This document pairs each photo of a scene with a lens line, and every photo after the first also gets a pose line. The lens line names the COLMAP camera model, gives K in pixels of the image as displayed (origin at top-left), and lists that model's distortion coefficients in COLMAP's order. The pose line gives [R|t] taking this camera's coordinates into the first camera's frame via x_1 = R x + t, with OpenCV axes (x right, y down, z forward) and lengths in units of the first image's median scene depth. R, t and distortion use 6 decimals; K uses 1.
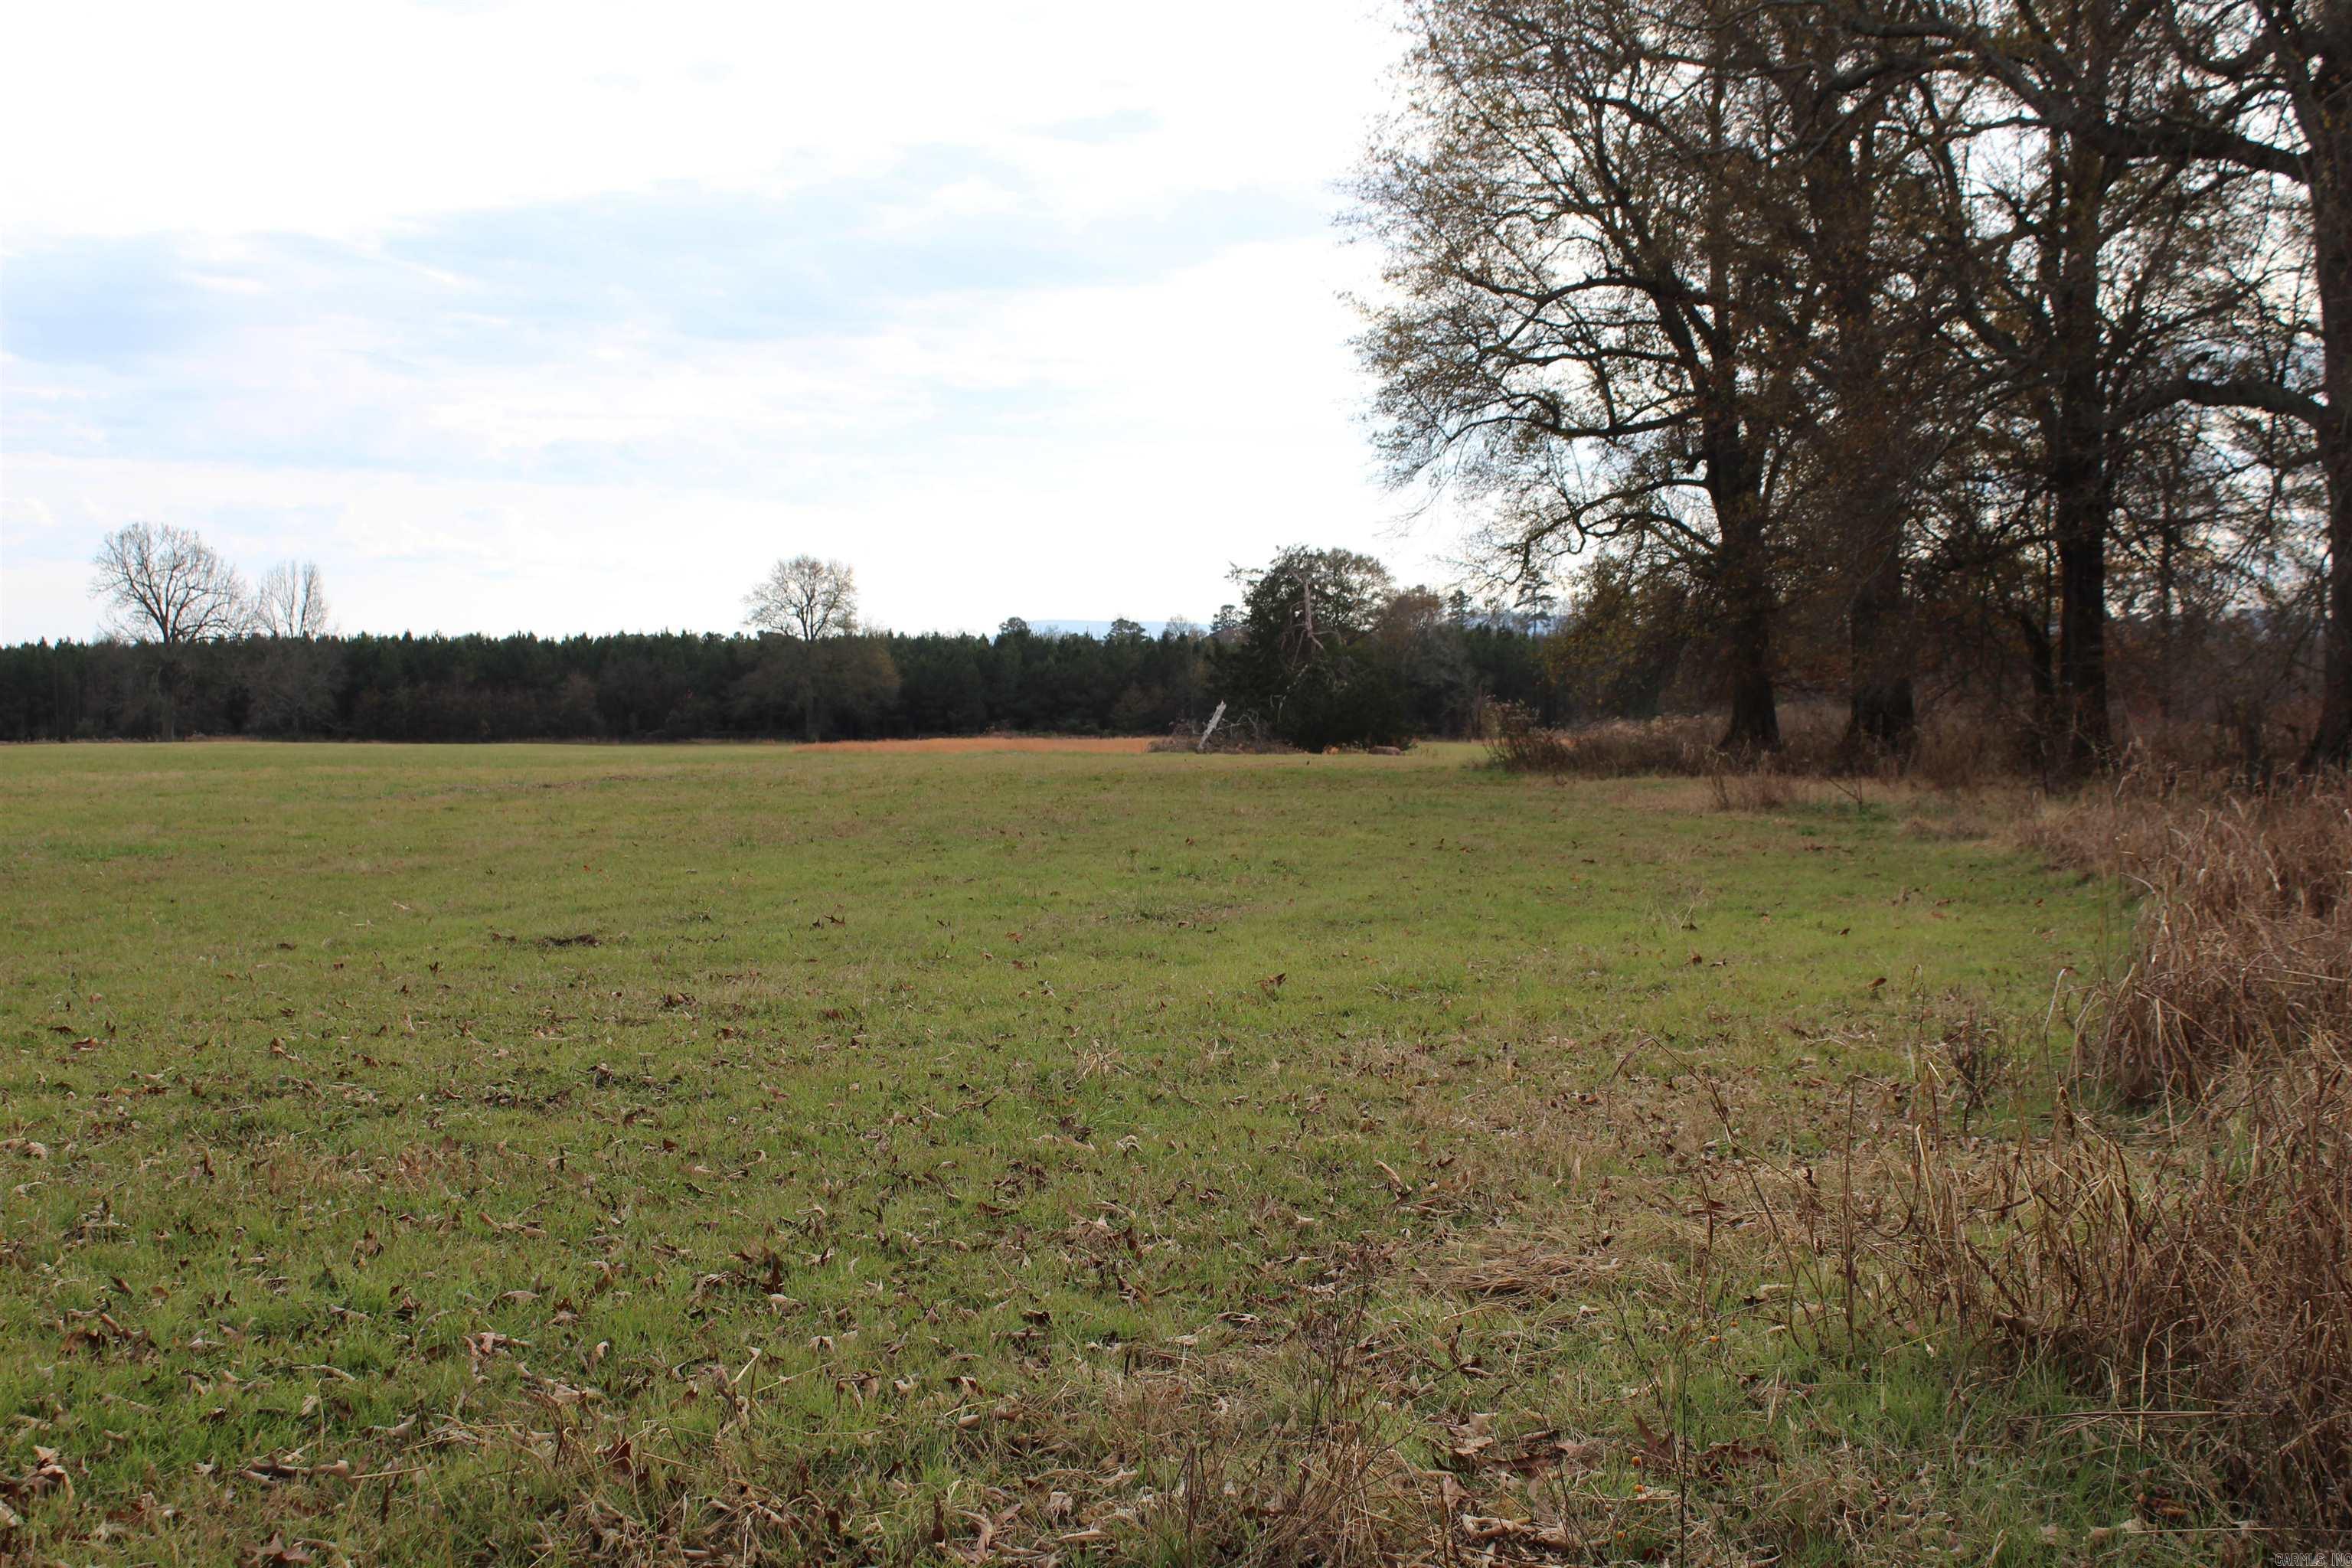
lens RADIAL K [[3147.9, 0, 1176.6], [0, 3147.9, 793.5], [0, 0, 1]] dist [-0.037829, 0.000000]
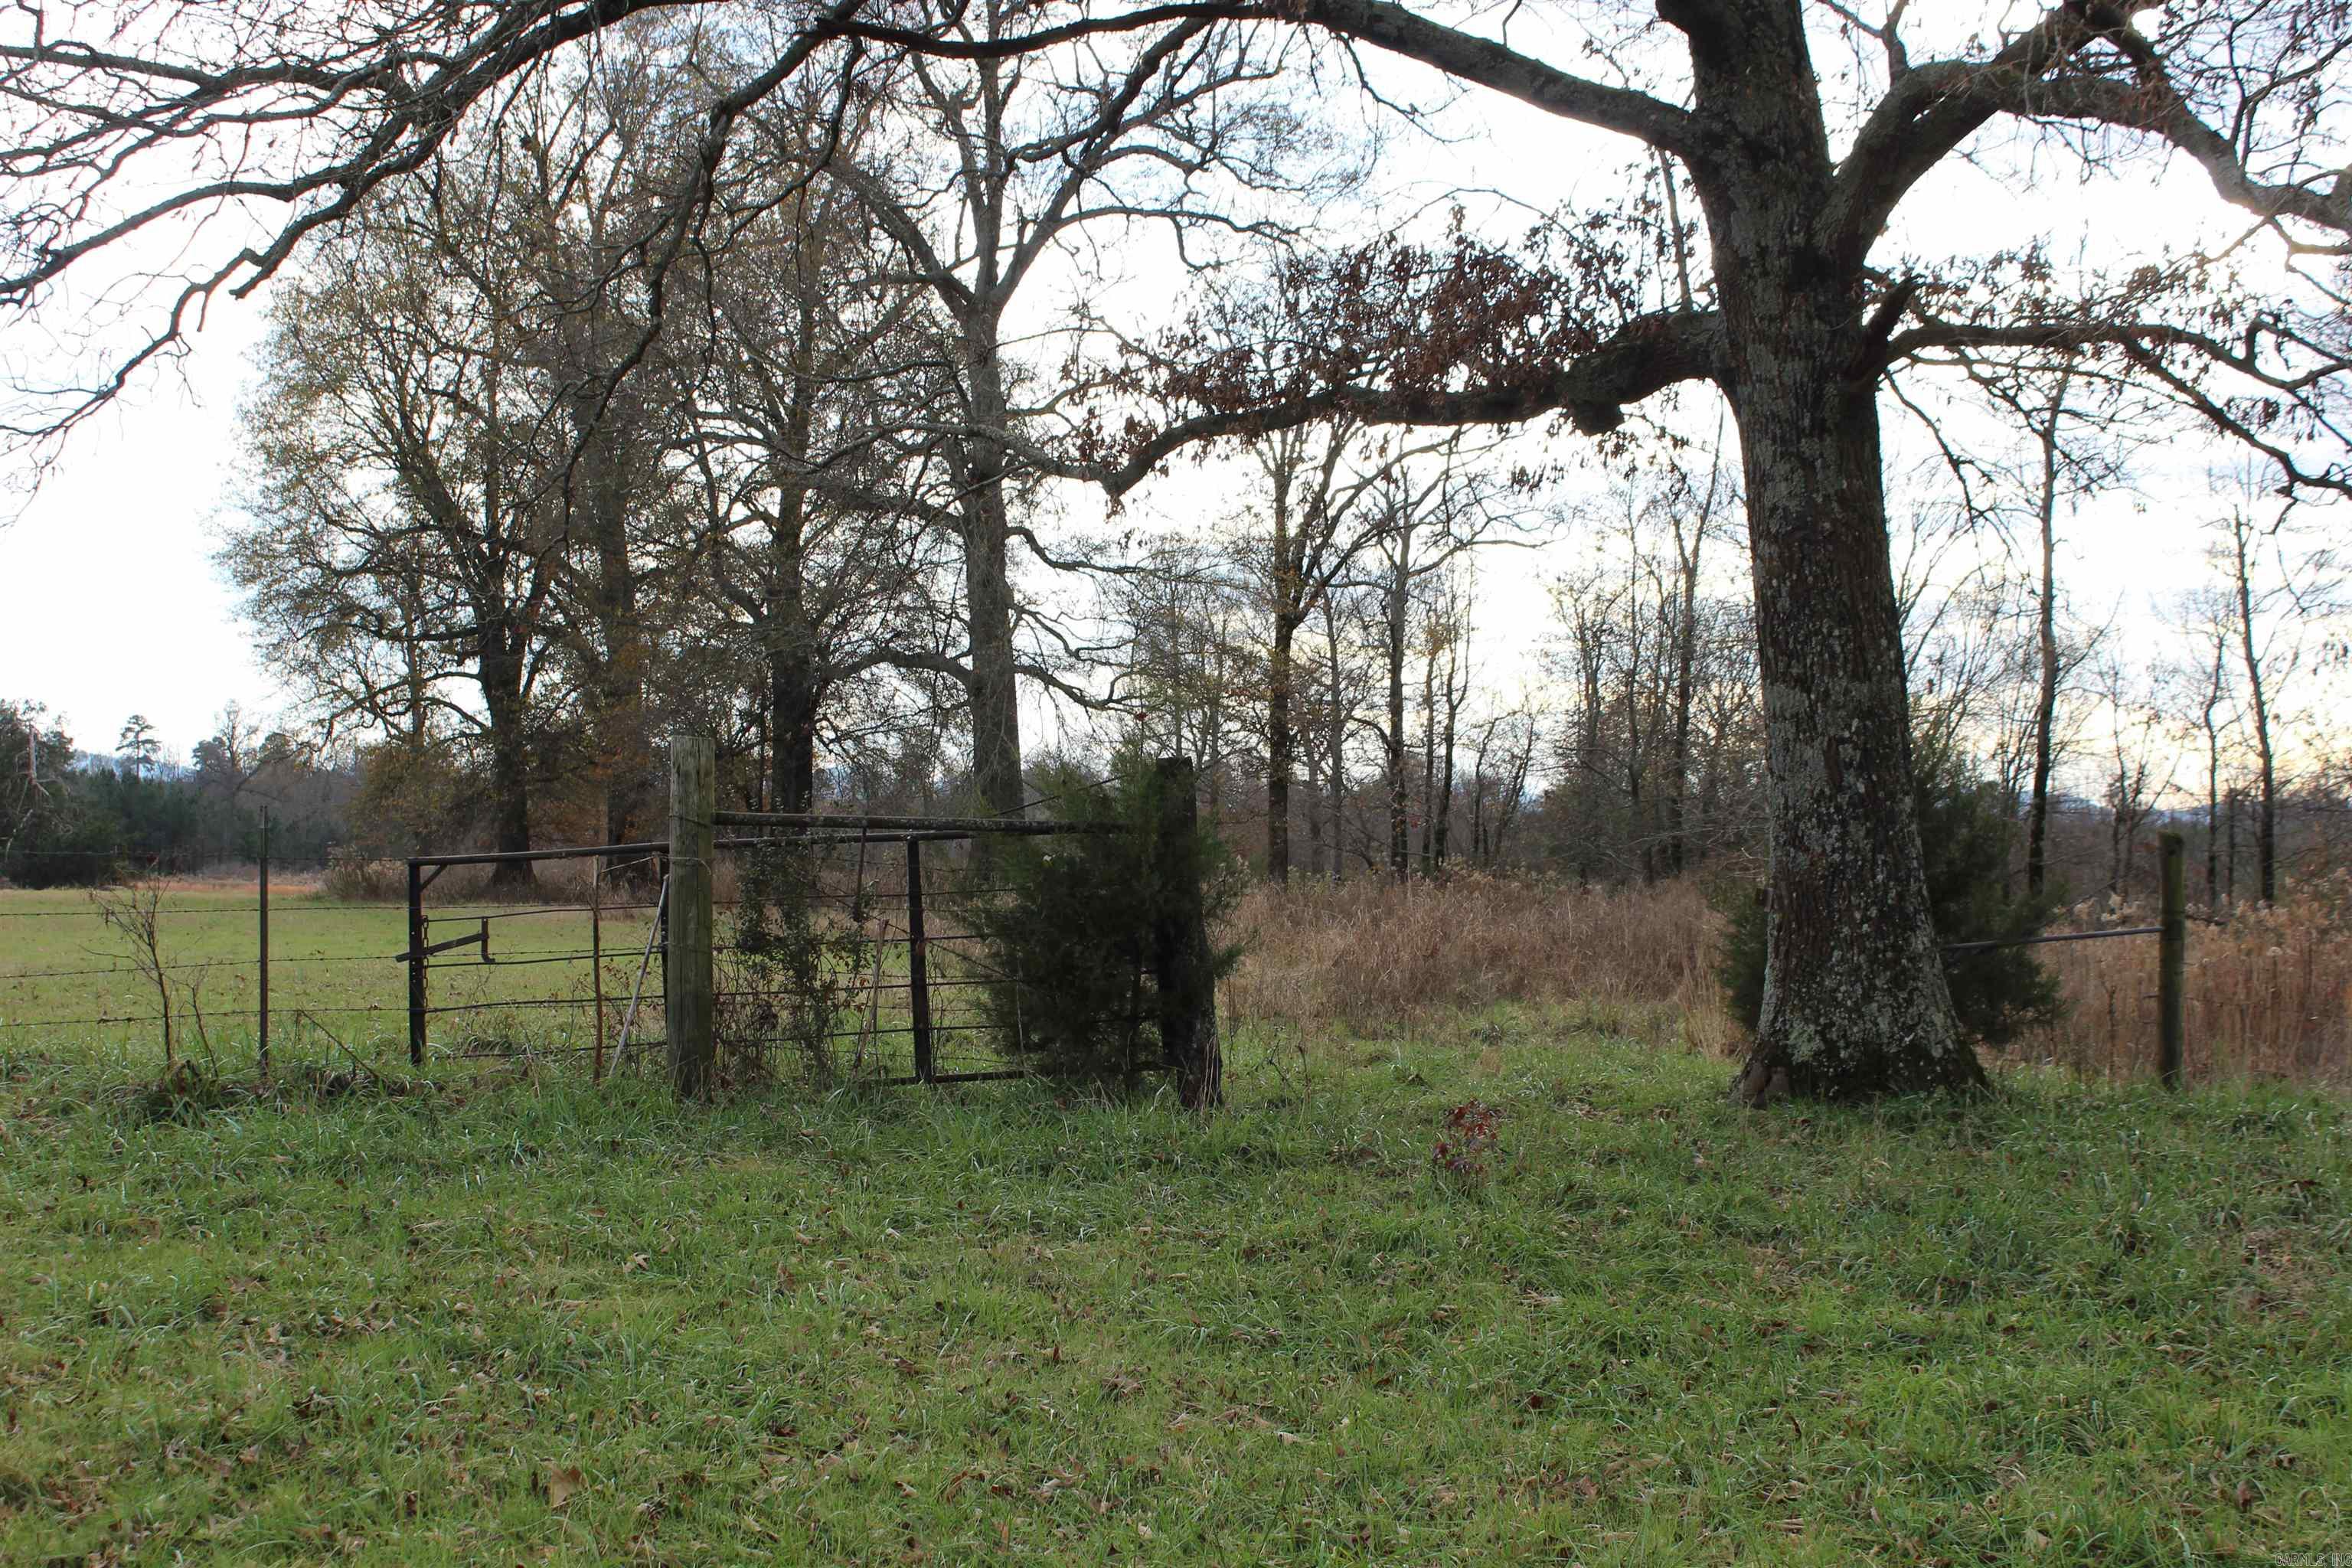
lens RADIAL K [[3147.9, 0, 1177.5], [0, 3147.9, 788.3], [0, 0, 1]] dist [-0.037829, 0.000000]
pose [[0.903544, 0.025471, 0.427737, -0.112028], [-0.004117, 0.998702, -0.050775, 0.008522], [-0.428475, 0.044117, 0.902476, -0.246918]]
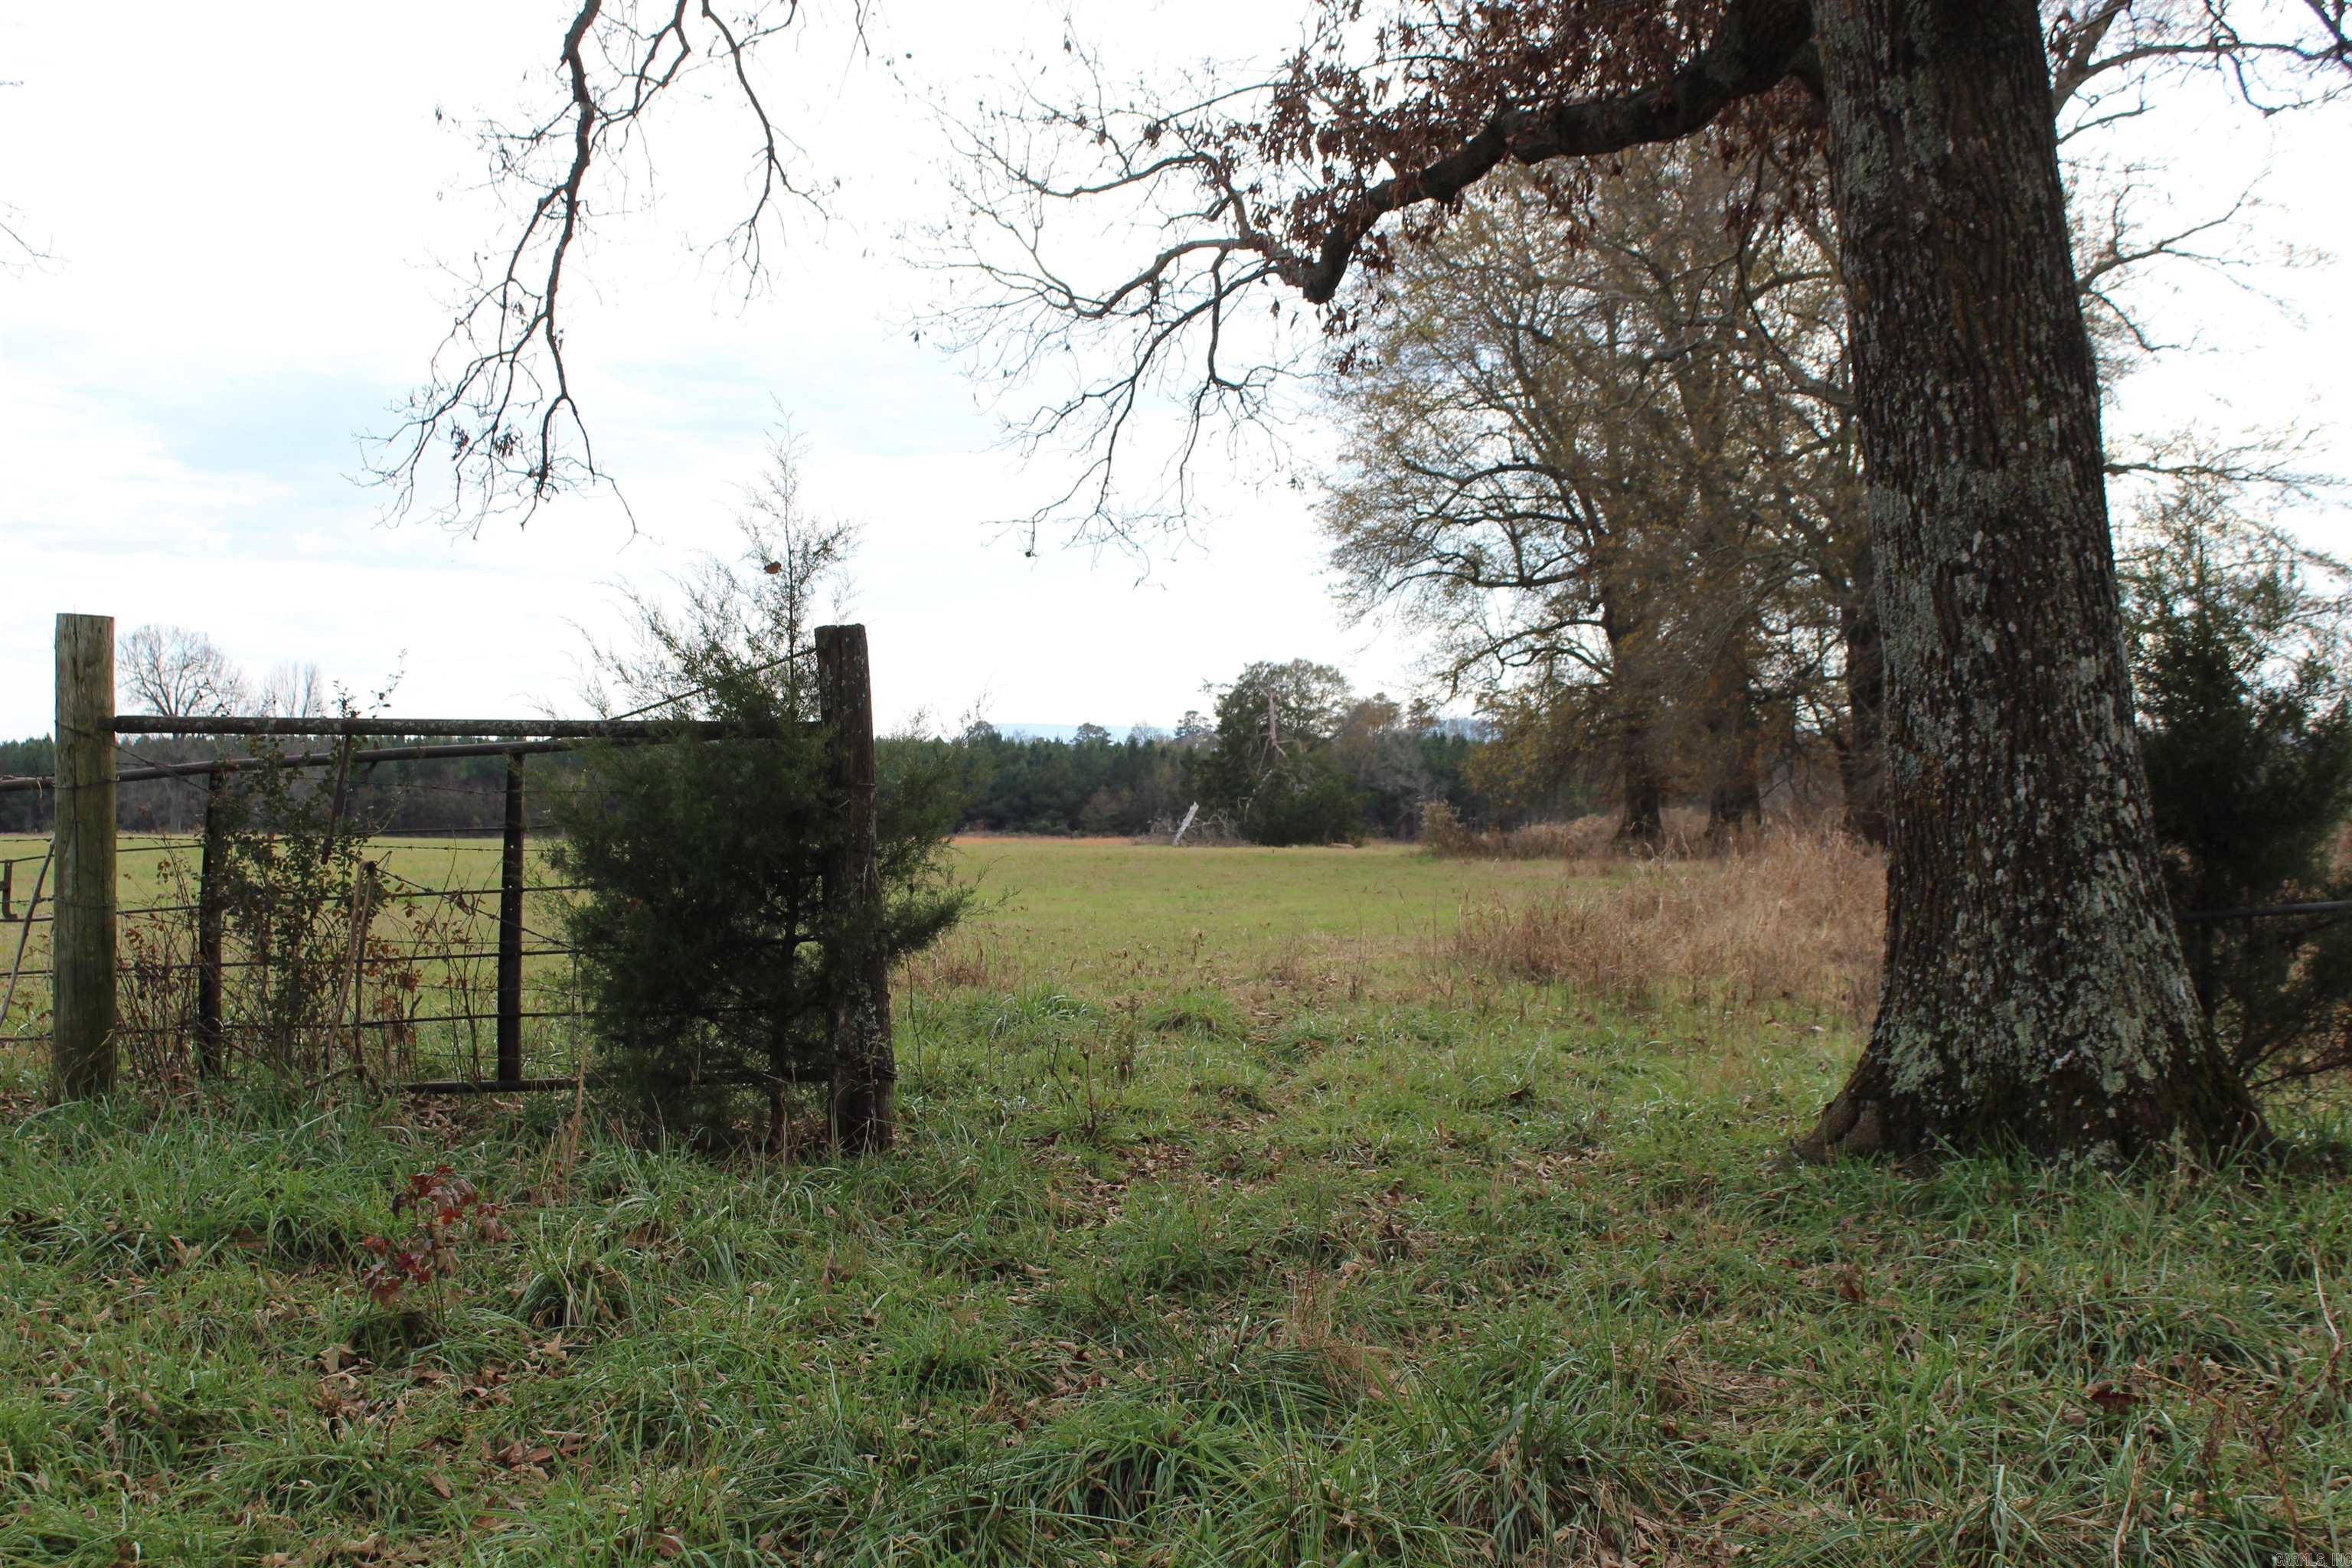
lens RADIAL K [[3147.9, 0, 1173.8], [0, 3147.9, 779.9], [0, 0, 1]] dist [-0.037829, 0.000000]
pose [[0.999899, 0.008370, 0.011516, -0.010251], [-0.007933, 0.999263, -0.037544, 0.008136], [-0.011822, 0.037449, 0.999229, -0.201250]]
